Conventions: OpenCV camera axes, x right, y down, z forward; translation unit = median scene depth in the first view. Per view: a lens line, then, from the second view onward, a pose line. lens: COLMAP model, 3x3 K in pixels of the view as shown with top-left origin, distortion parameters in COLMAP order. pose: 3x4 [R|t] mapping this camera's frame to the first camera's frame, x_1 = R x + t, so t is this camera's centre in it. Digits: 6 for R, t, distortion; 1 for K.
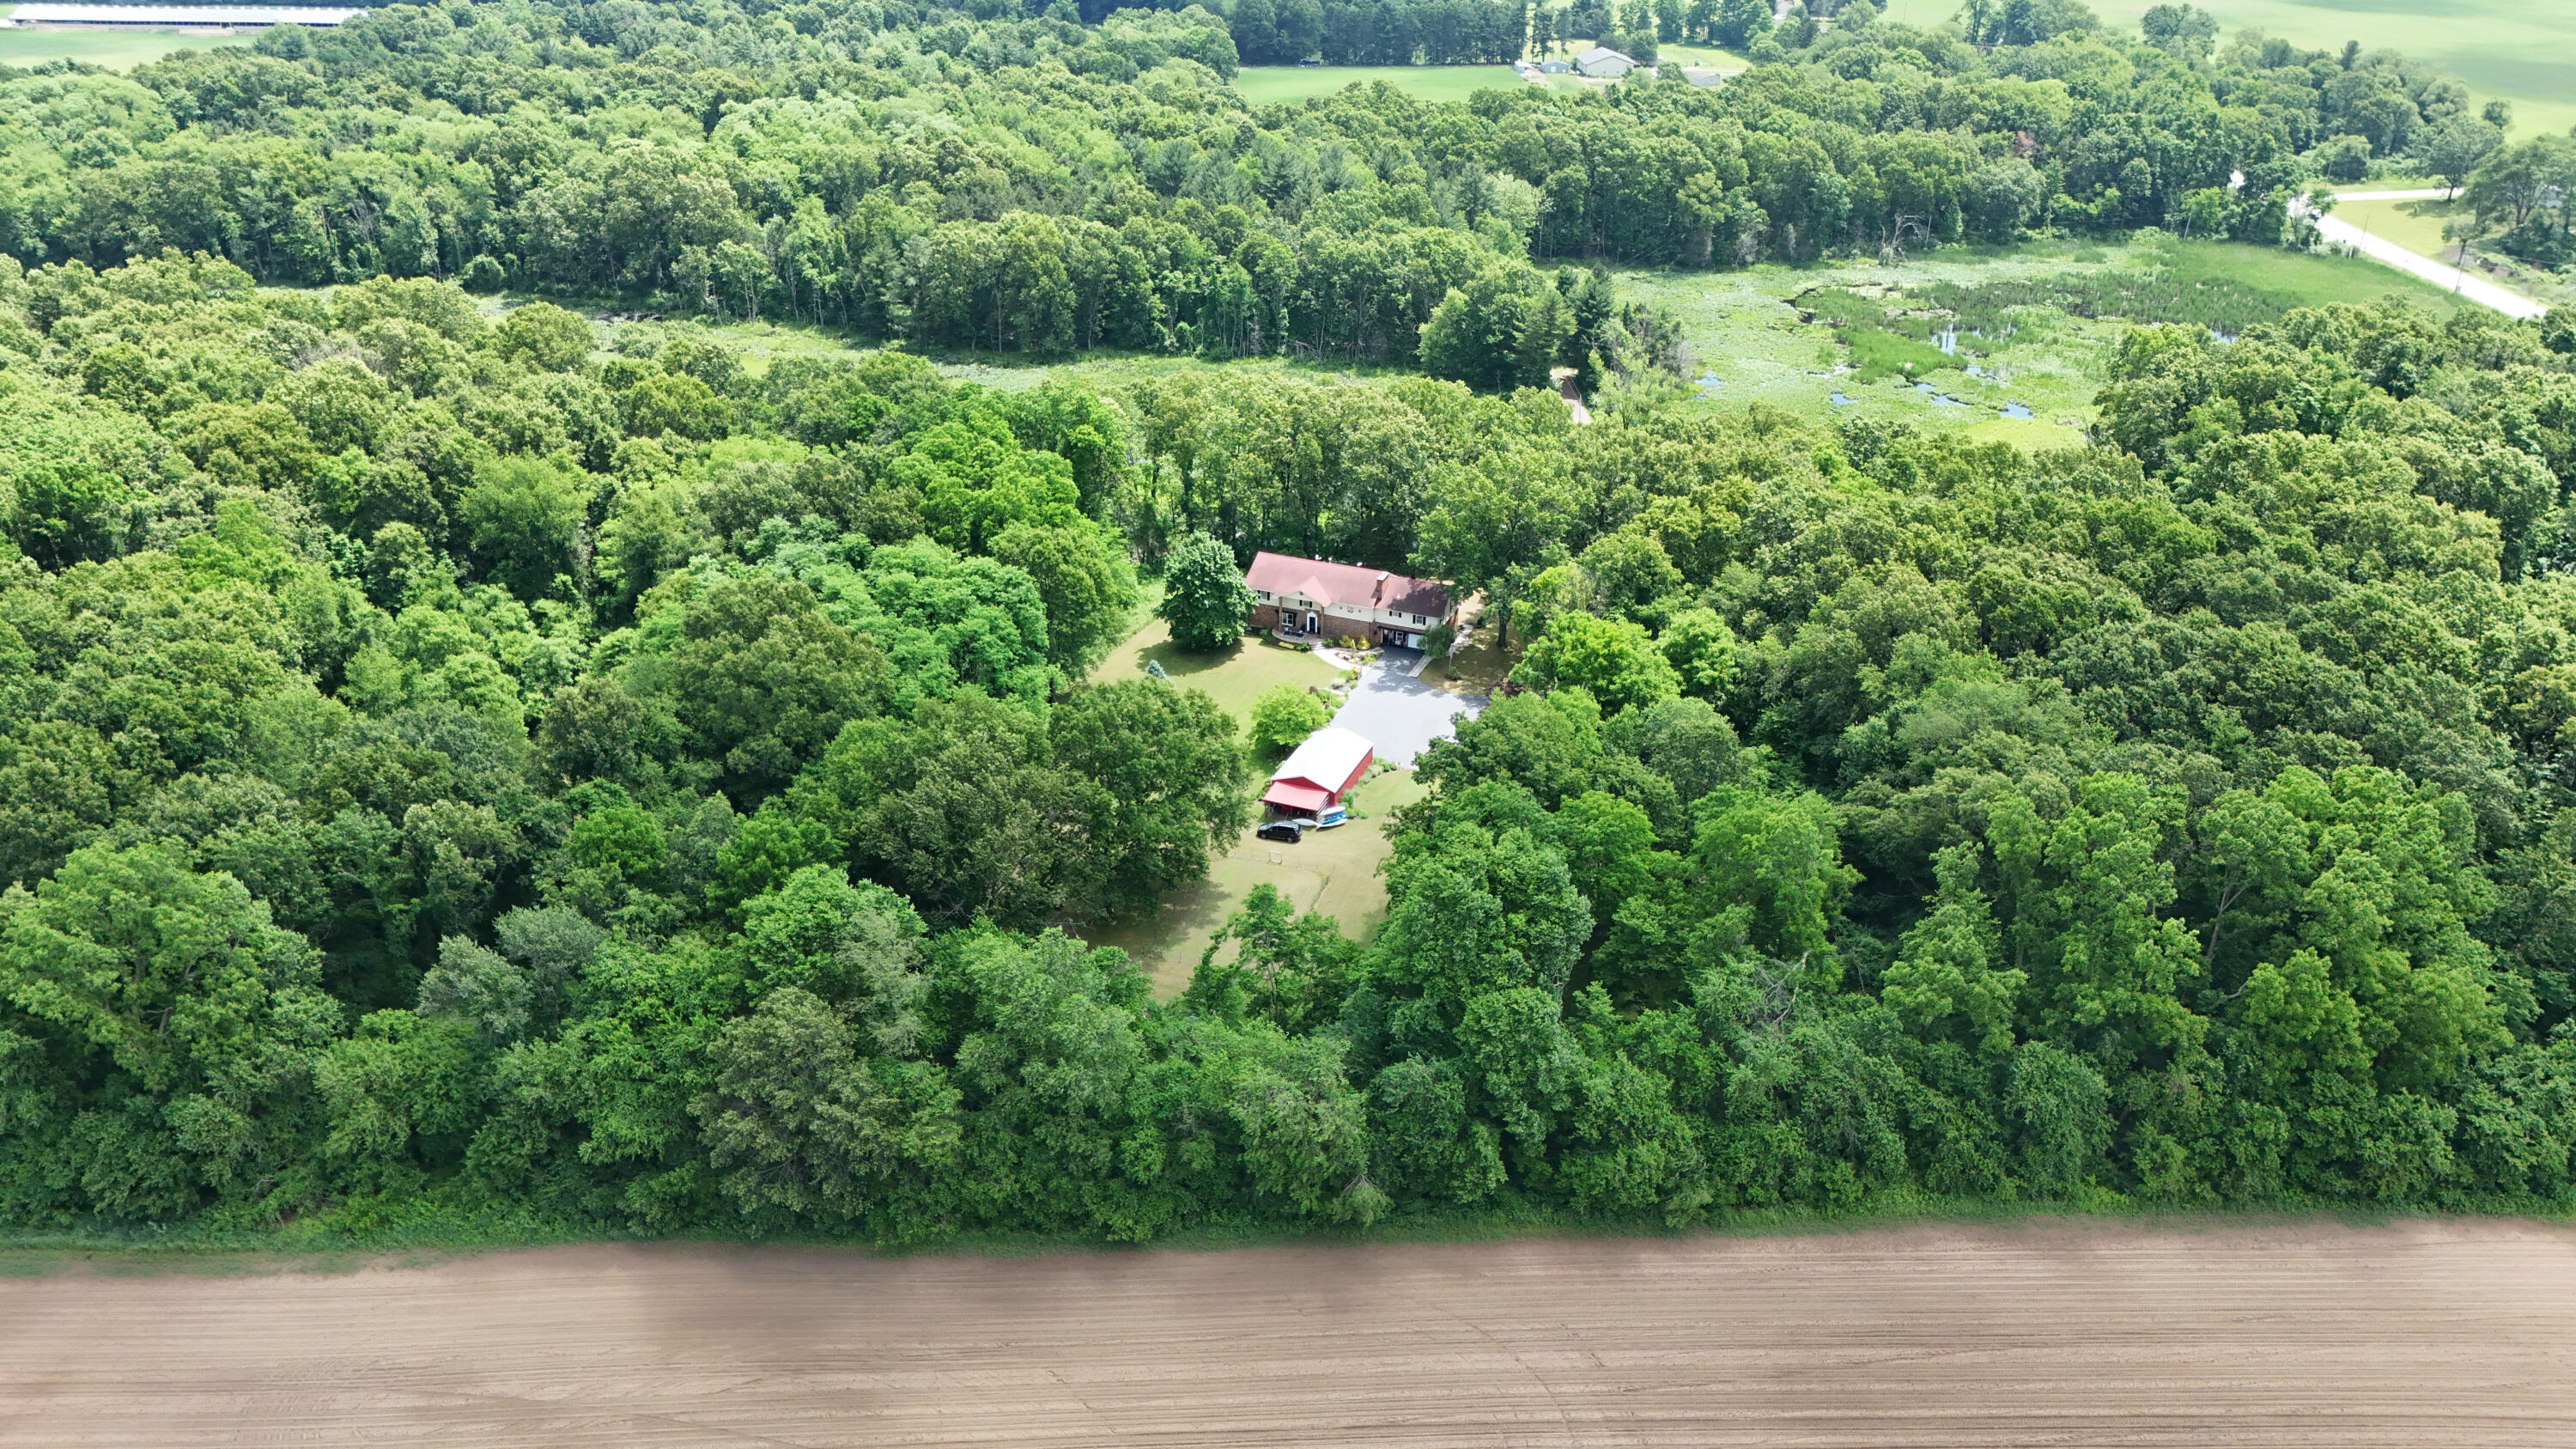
lens RADIAL K [[1886.0, 0, 1315.2], [0, 1886.0, 737.9], [0, 0, 1]] dist [0.079625, -0.077863]
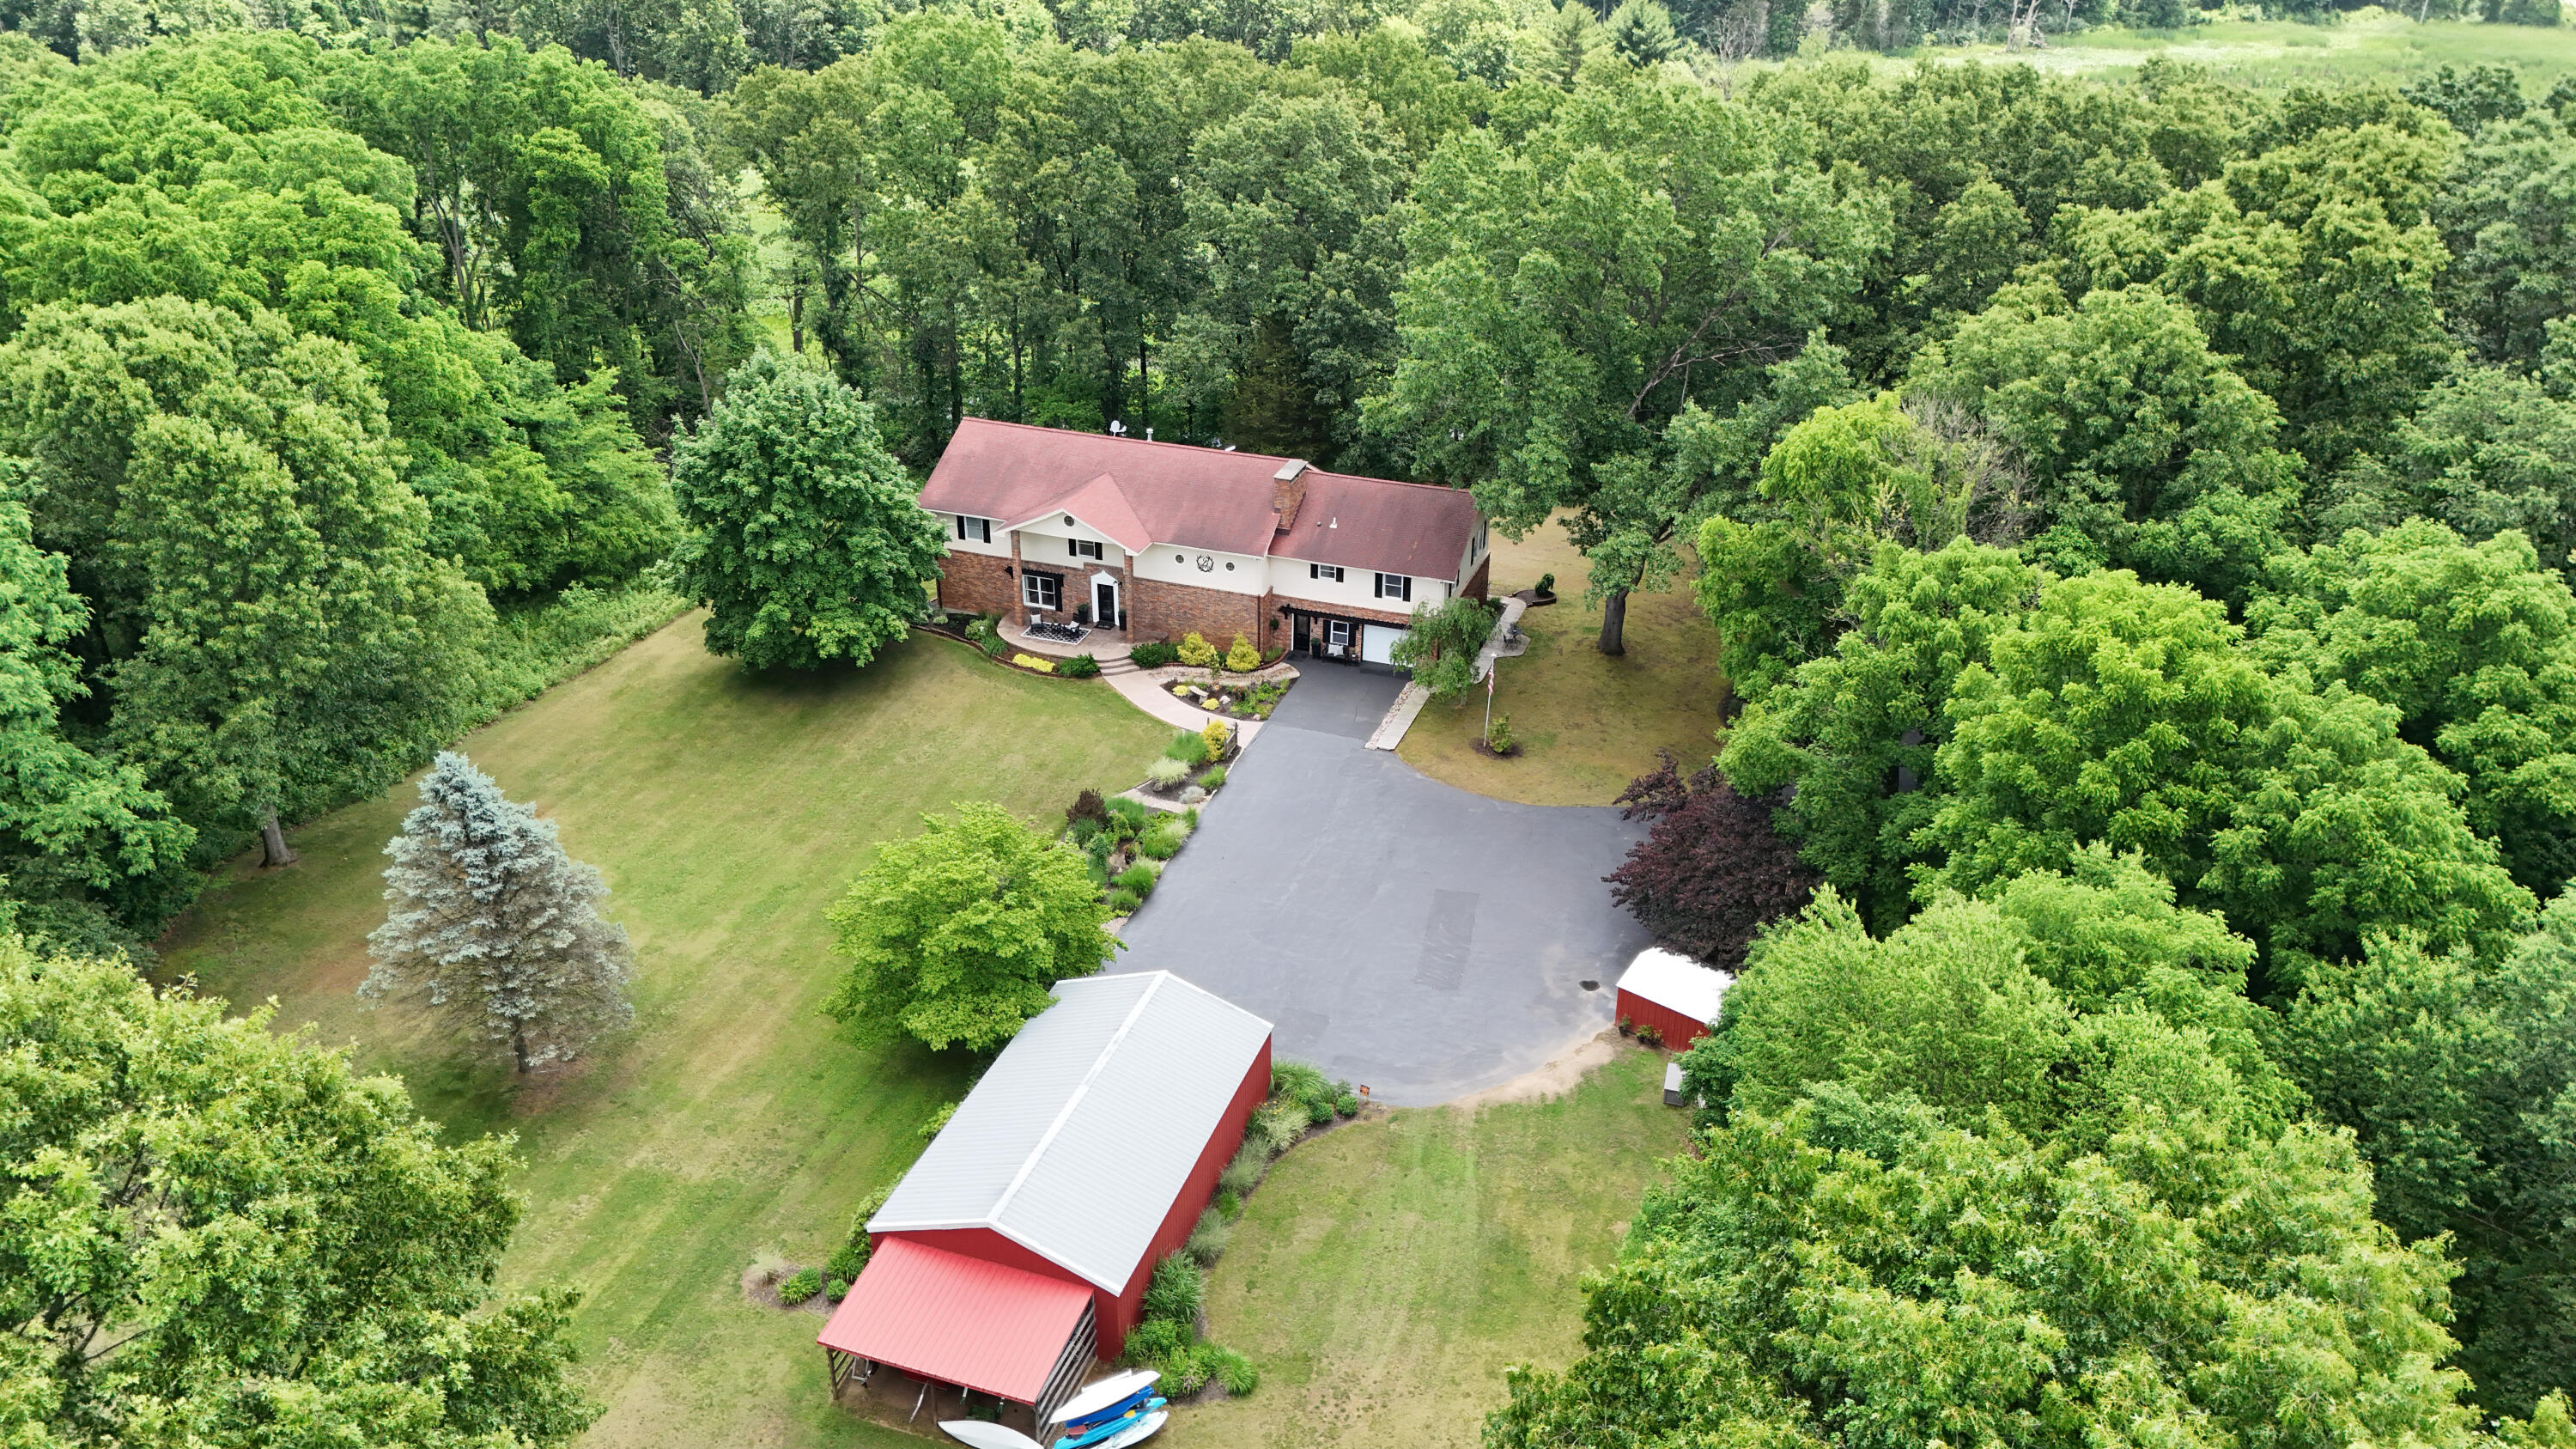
lens RADIAL K [[1886.0, 0, 1286.8], [0, 1886.0, 714.1], [0, 0, 1]] dist [0.079625, -0.077863]
pose [[0.999156, -0.024110, 0.033269, 0.023143], [0.024054, 0.999709, 0.002073, -0.041689], [-0.033310, -0.001271, 0.999444, 0.673653]]
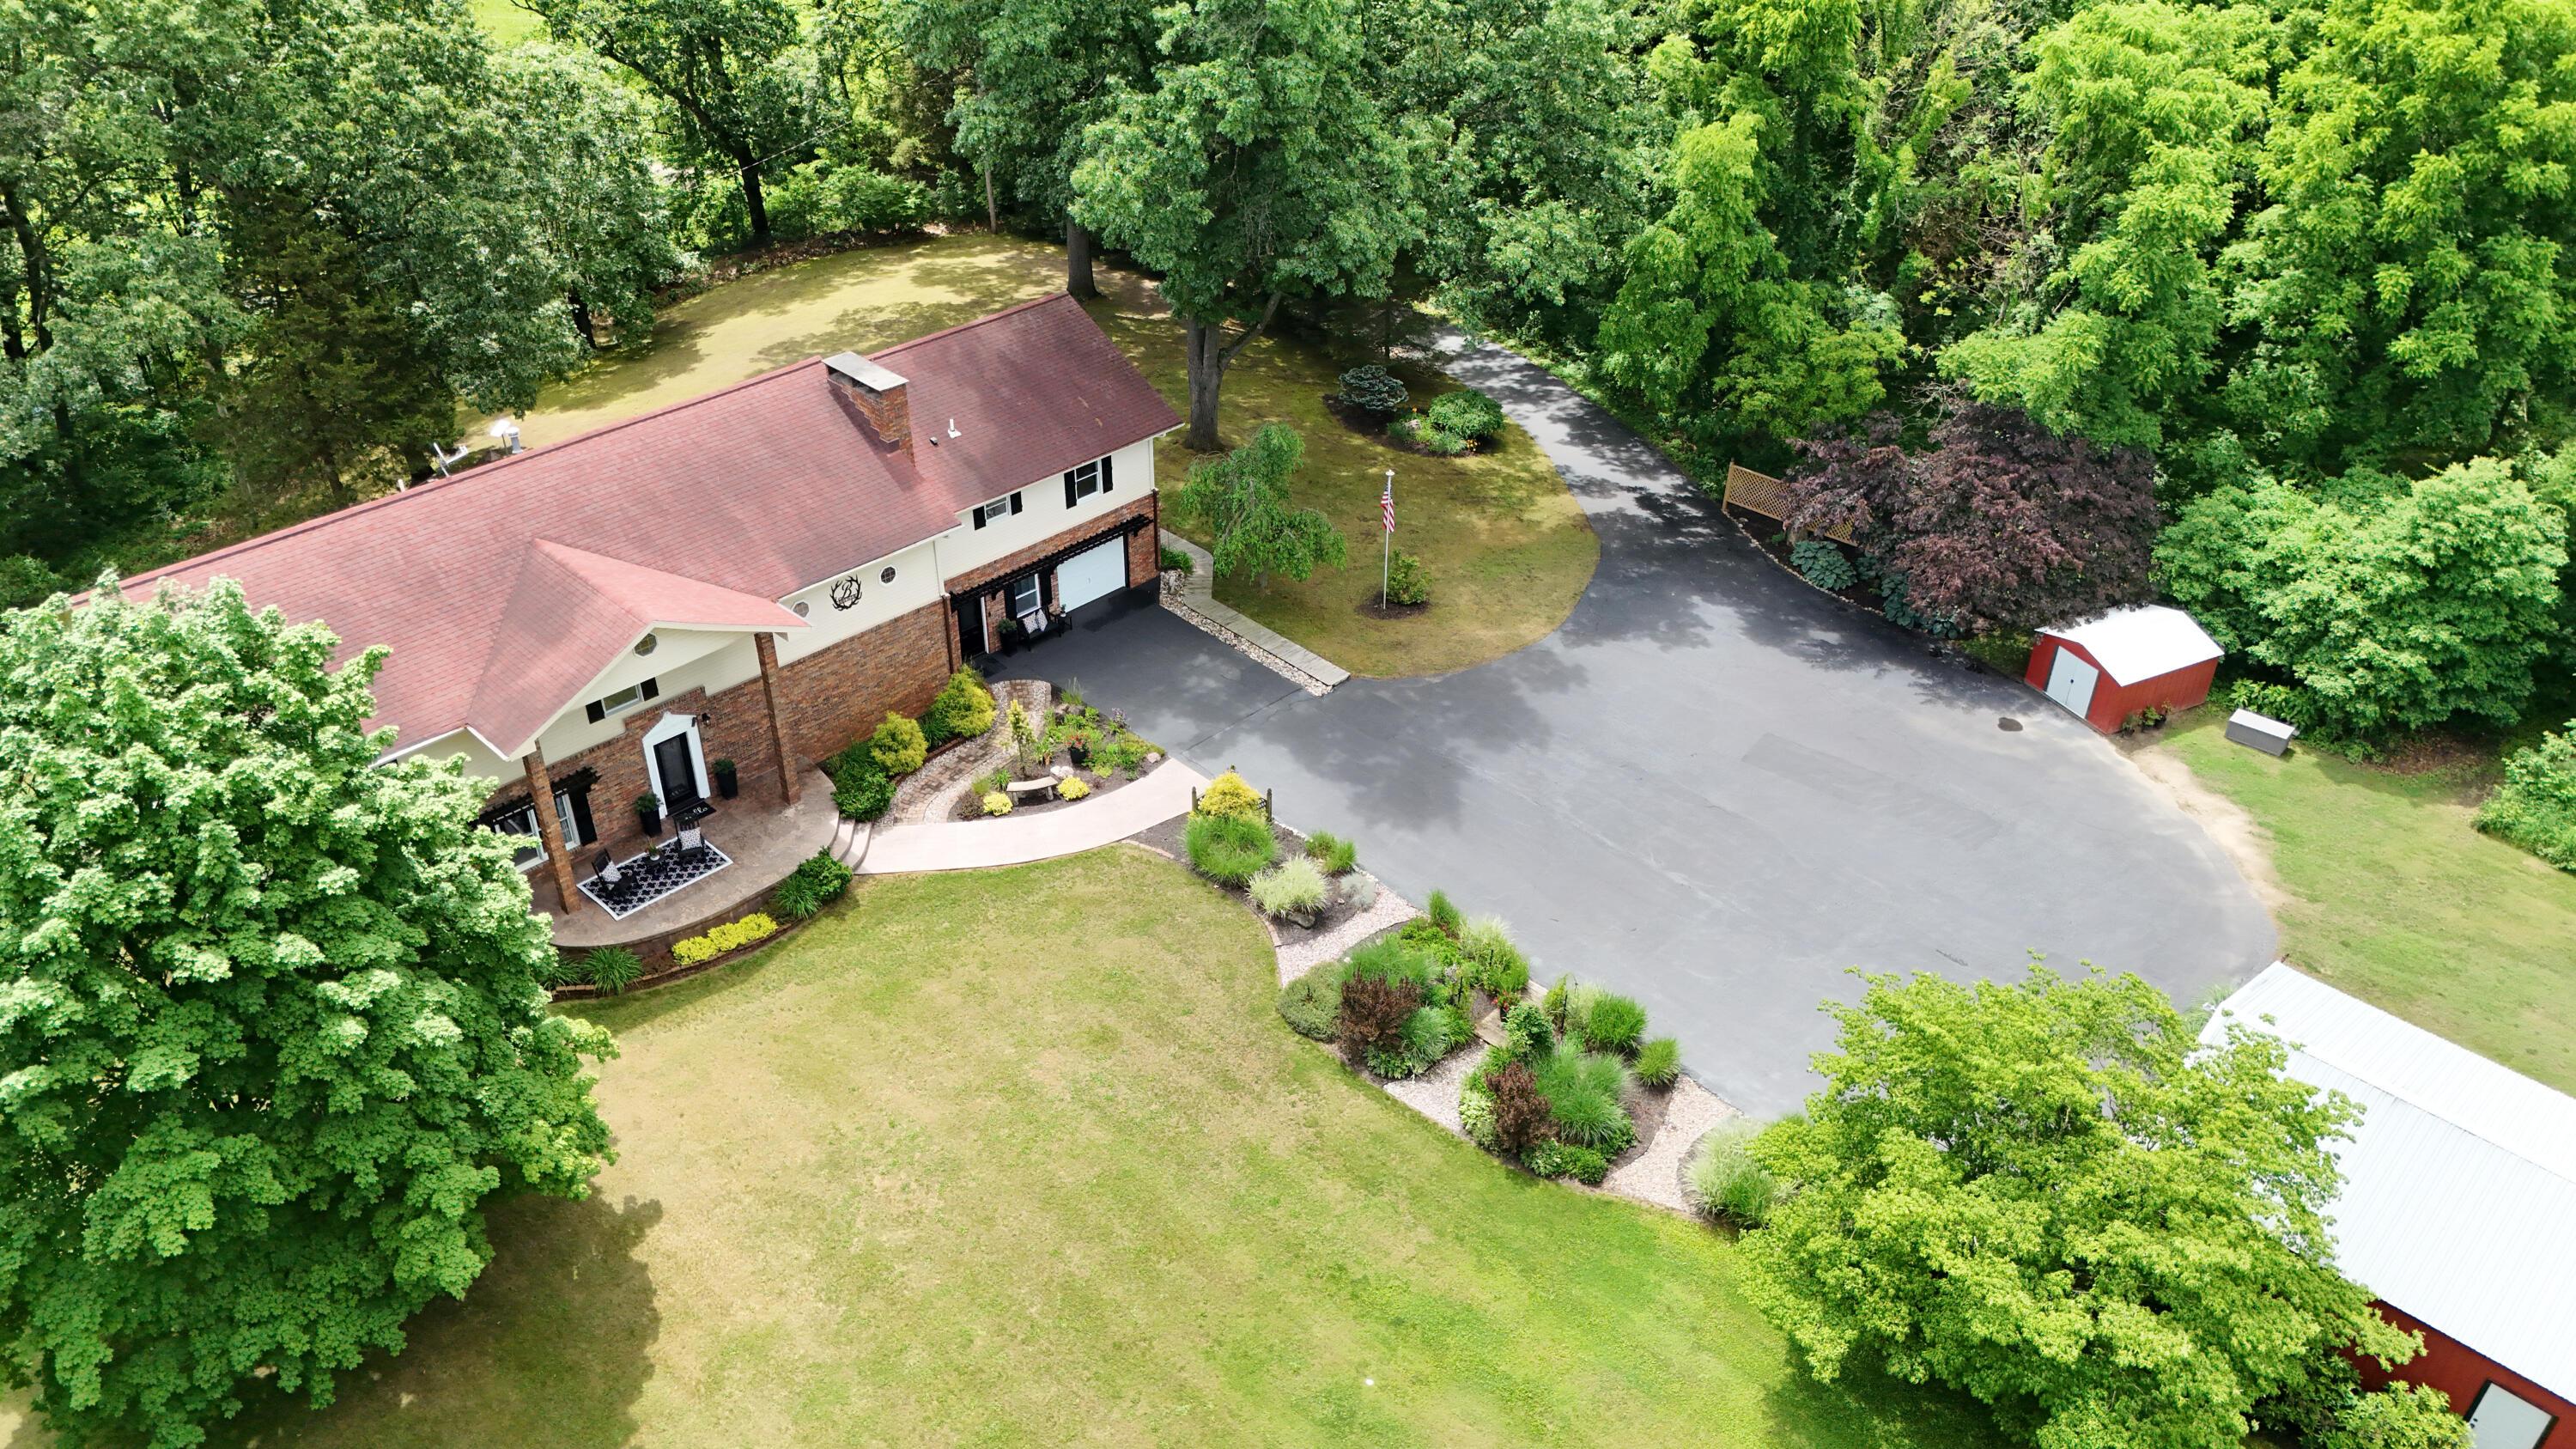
lens RADIAL K [[1886.0, 0, 1304.8], [0, 1886.0, 712.7], [0, 0, 1]] dist [0.079625, -0.077863]
pose [[0.385113, -0.520896, 0.761811, -0.127797], [0.410323, 0.836046, 0.364227, -0.117503], [-0.826634, 0.172320, 0.535708, 0.915732]]
